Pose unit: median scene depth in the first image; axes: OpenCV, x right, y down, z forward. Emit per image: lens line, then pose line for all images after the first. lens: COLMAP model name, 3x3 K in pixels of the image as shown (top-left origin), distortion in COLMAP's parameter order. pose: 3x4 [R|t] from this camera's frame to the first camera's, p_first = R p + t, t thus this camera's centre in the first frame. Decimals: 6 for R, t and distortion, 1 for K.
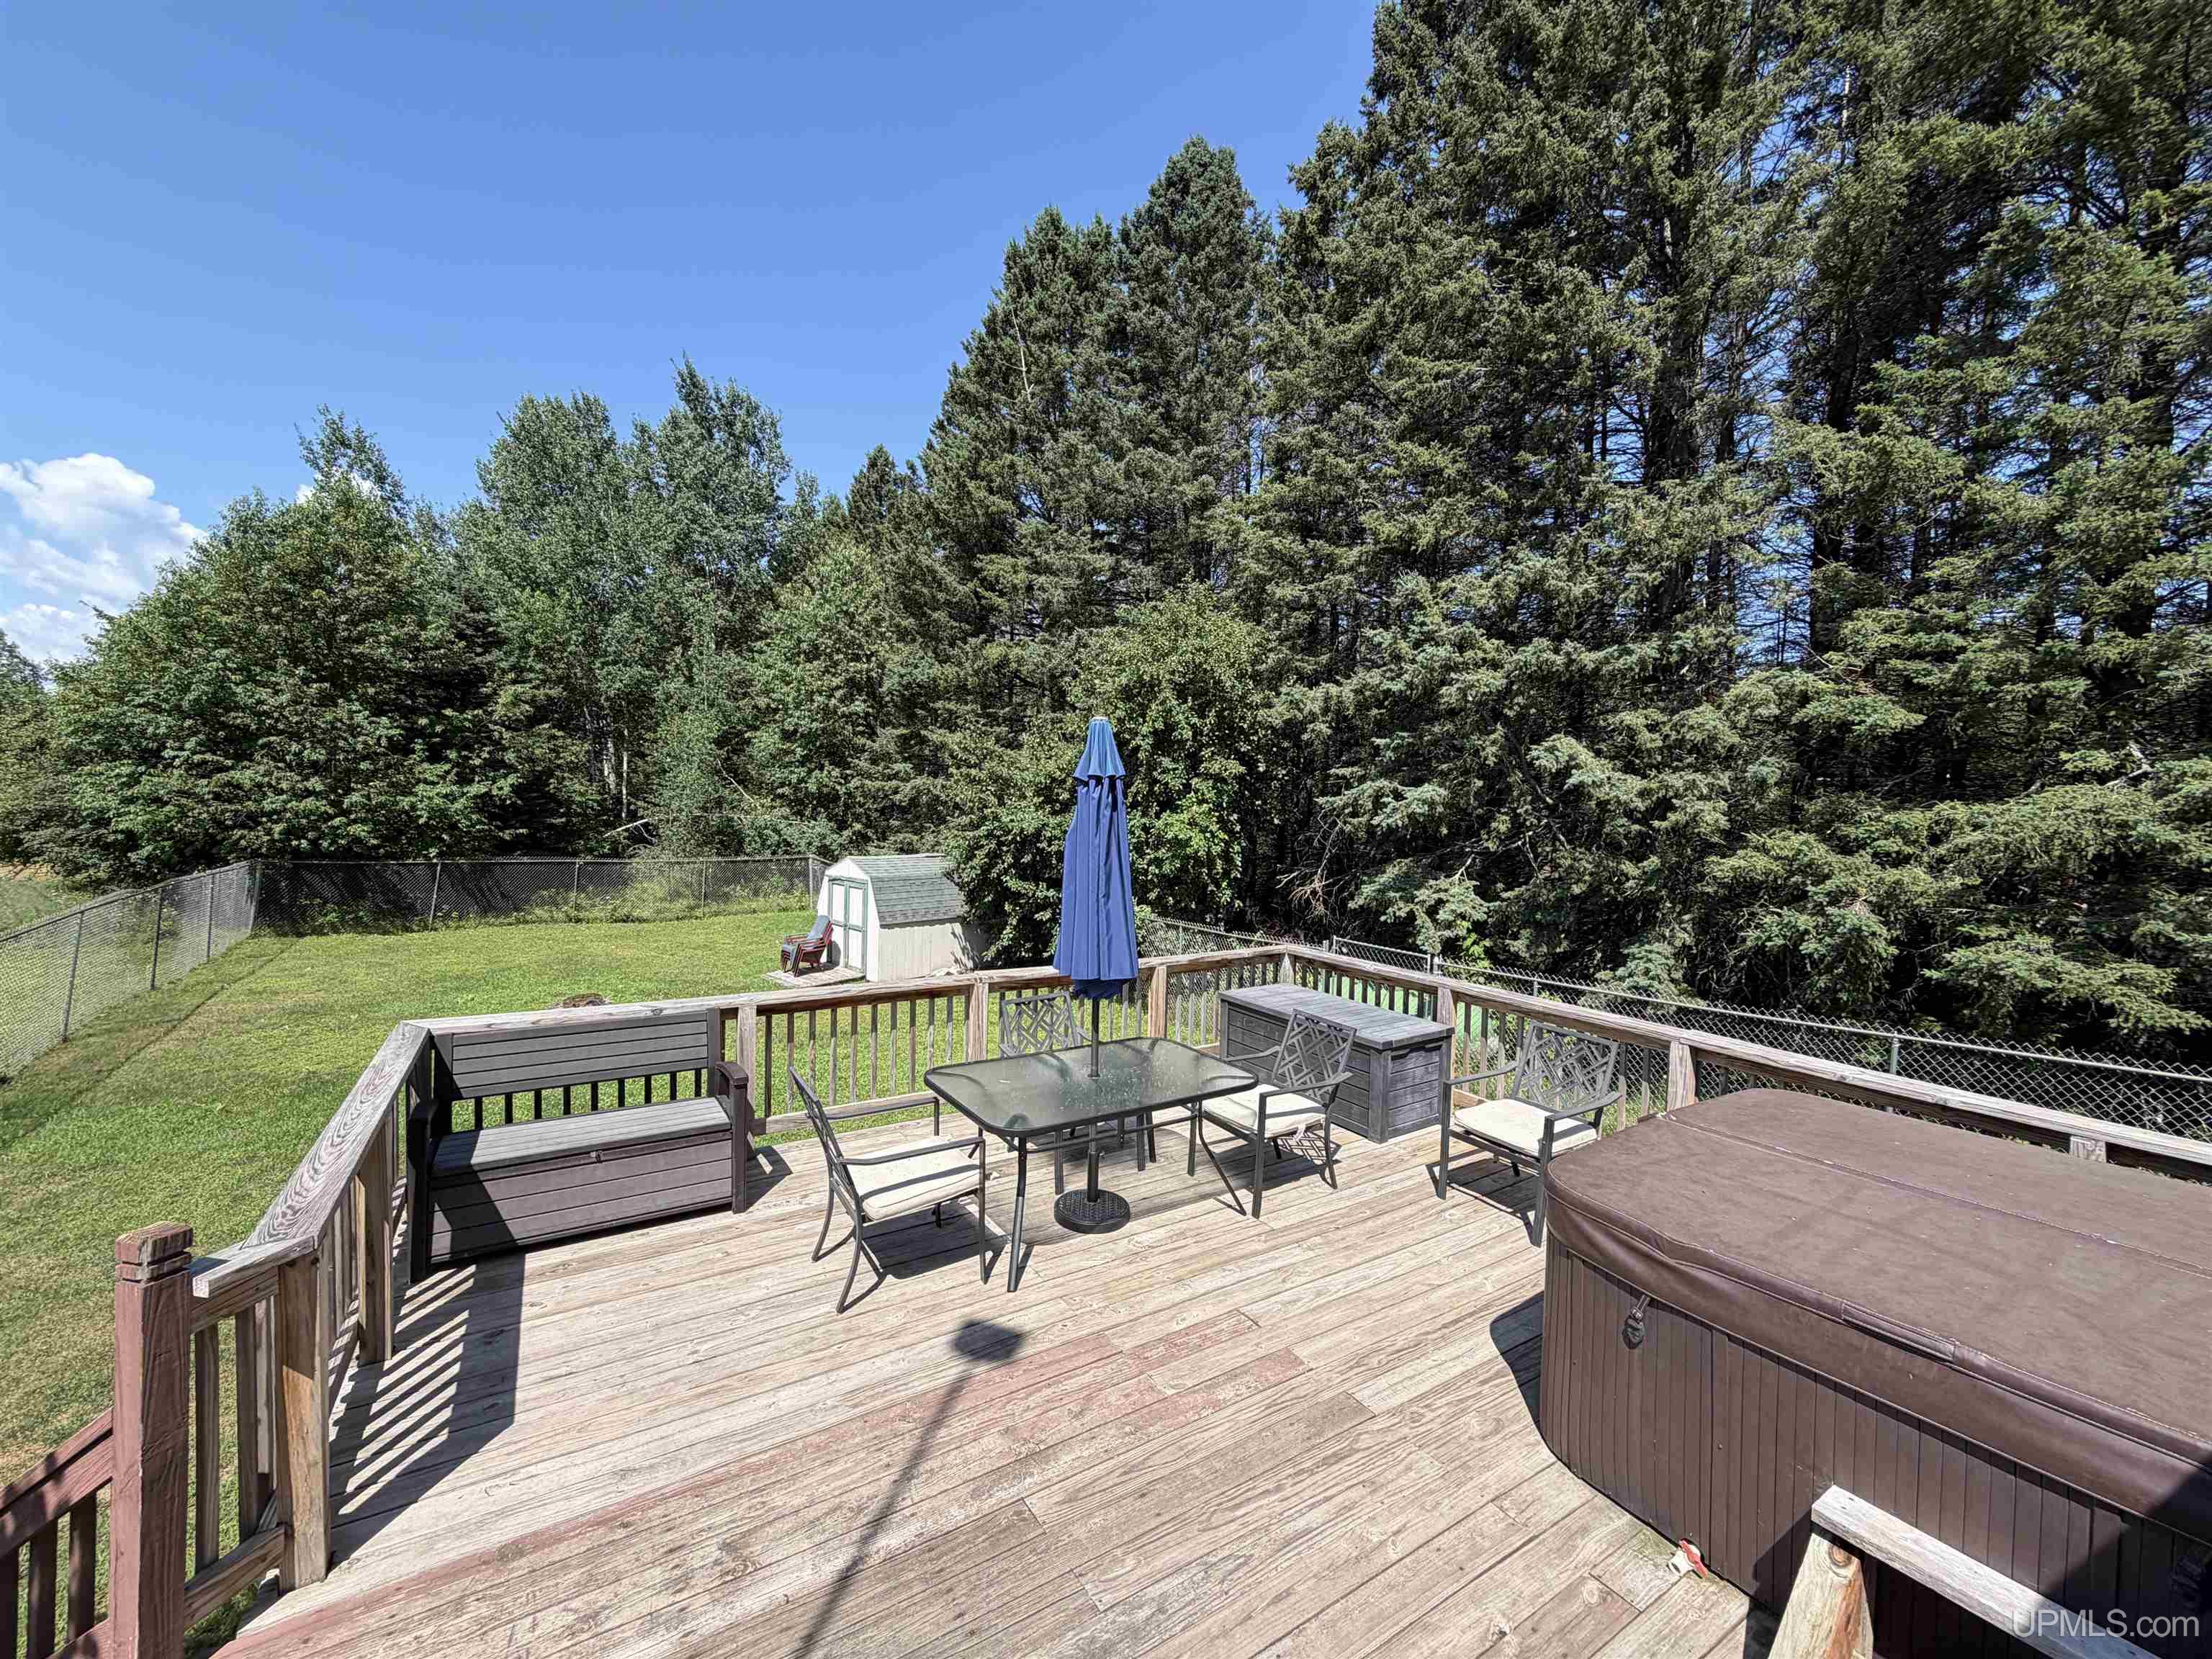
lens RADIAL K [[878.4, 0, 1100.2], [0, 878.4, 831.4], [0, 0, 1]] dist [-0.000987, 0.000423]
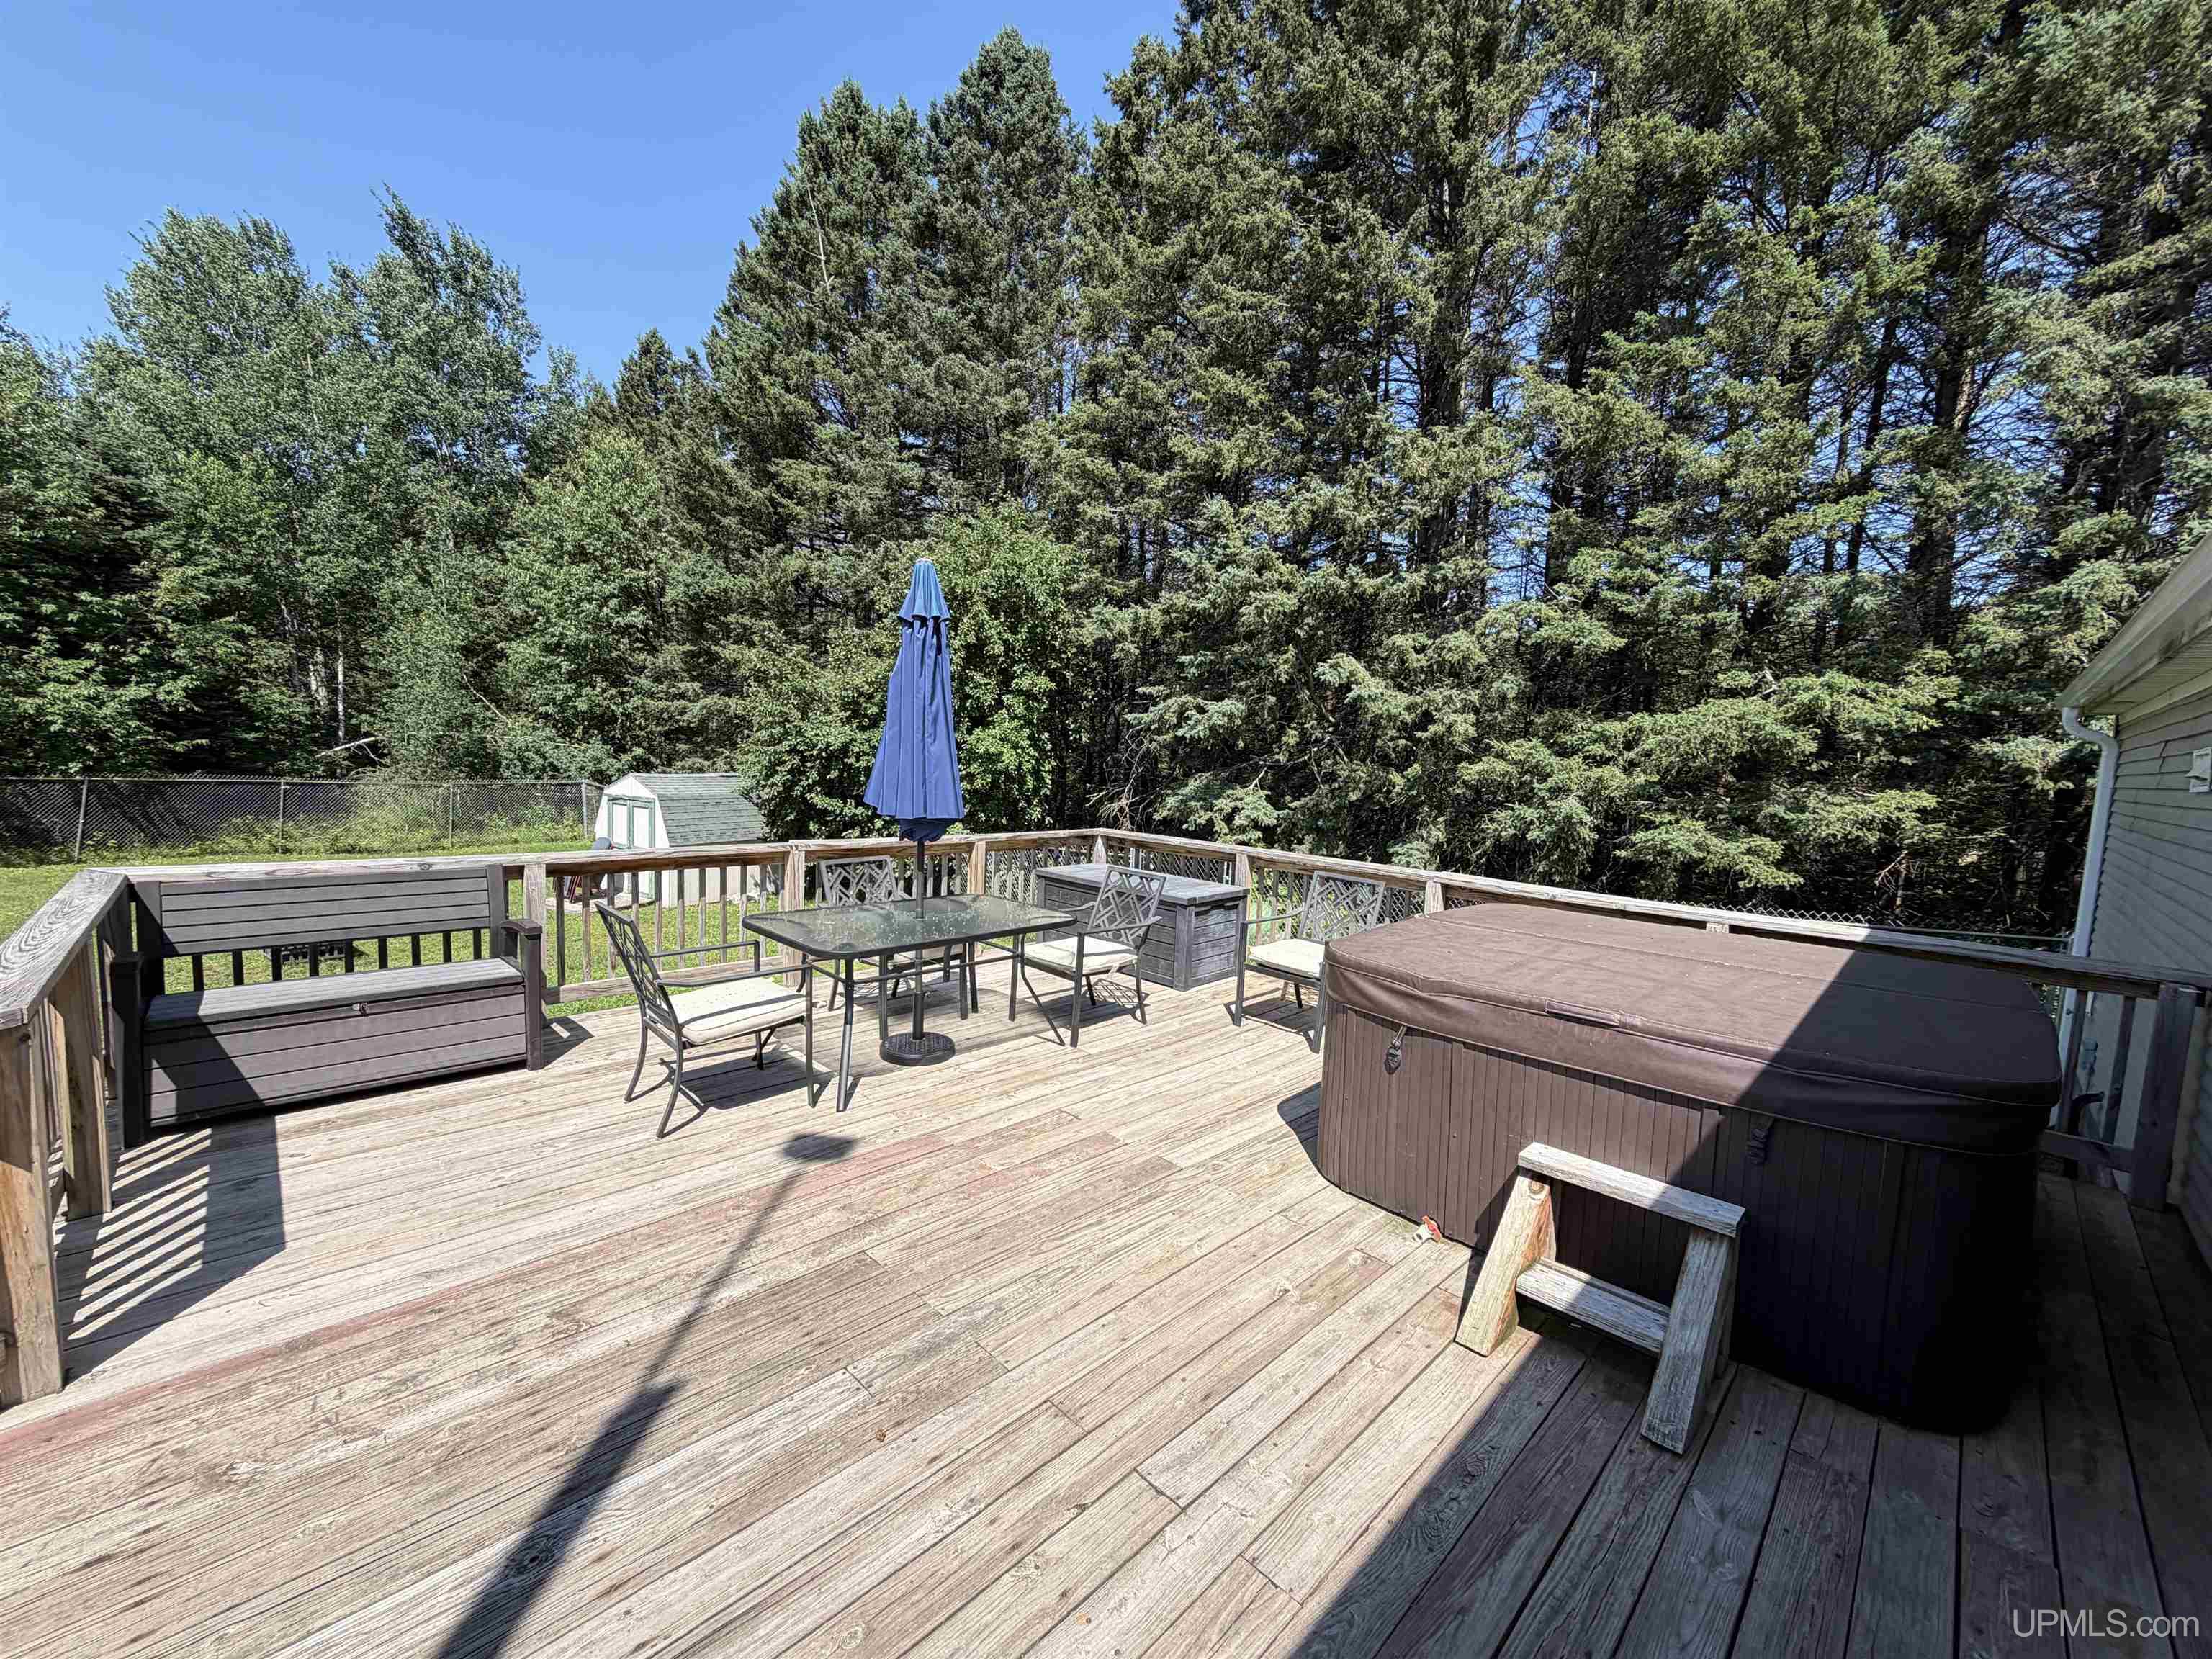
lens RADIAL K [[877.3, 0, 1099.8], [0, 877.3, 831.1], [0, 0, 1]] dist [0.000242, -0.000094]
pose [[0.976321, -0.003517, 0.216299, -0.005177], [-0.010049, 0.998051, 0.061585, 0.026315], [-0.216094, -0.062300, 0.974383, -0.007551]]
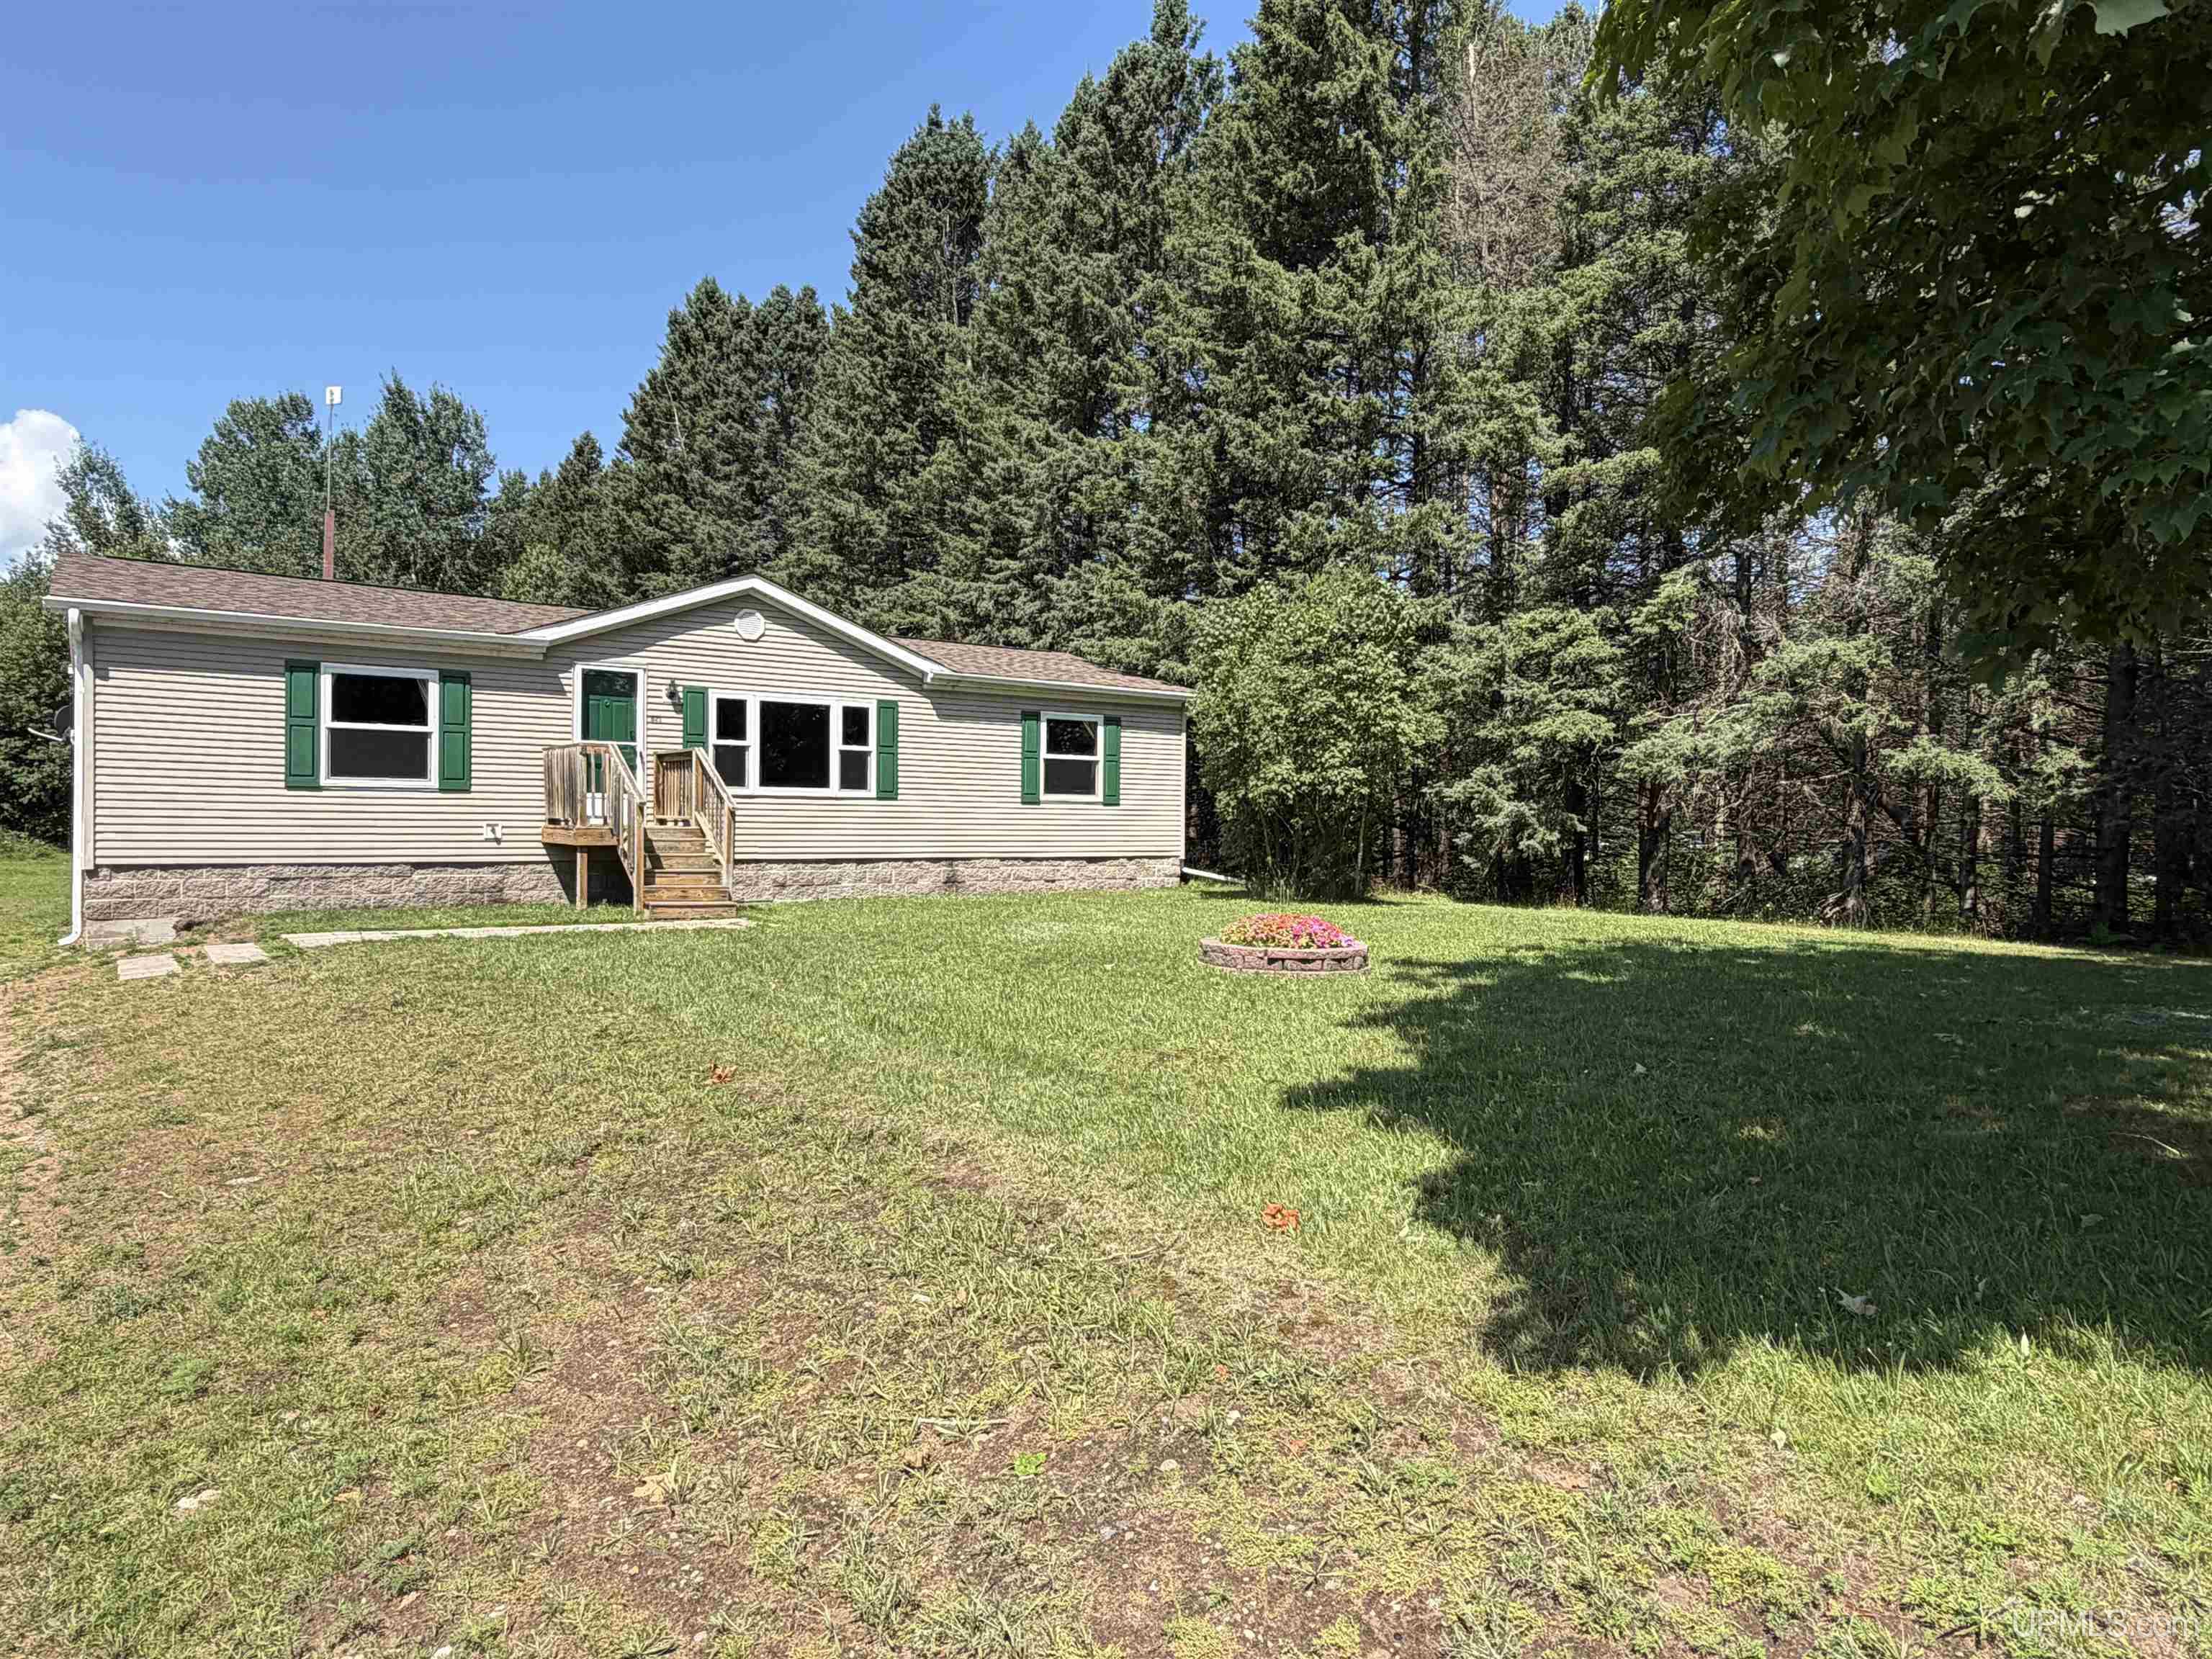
lens RADIAL K [[1350.7, 0, 1112.5], [0, 1350.7, 827.7], [0, 0, 1]] dist [-0.002317, -0.002467]
pose [[0.997768, -0.013381, 0.065417, 0.562404], [0.015046, 0.999574, -0.025025, 0.150851], [-0.065054, 0.025953, 0.997544, -1.330733]]
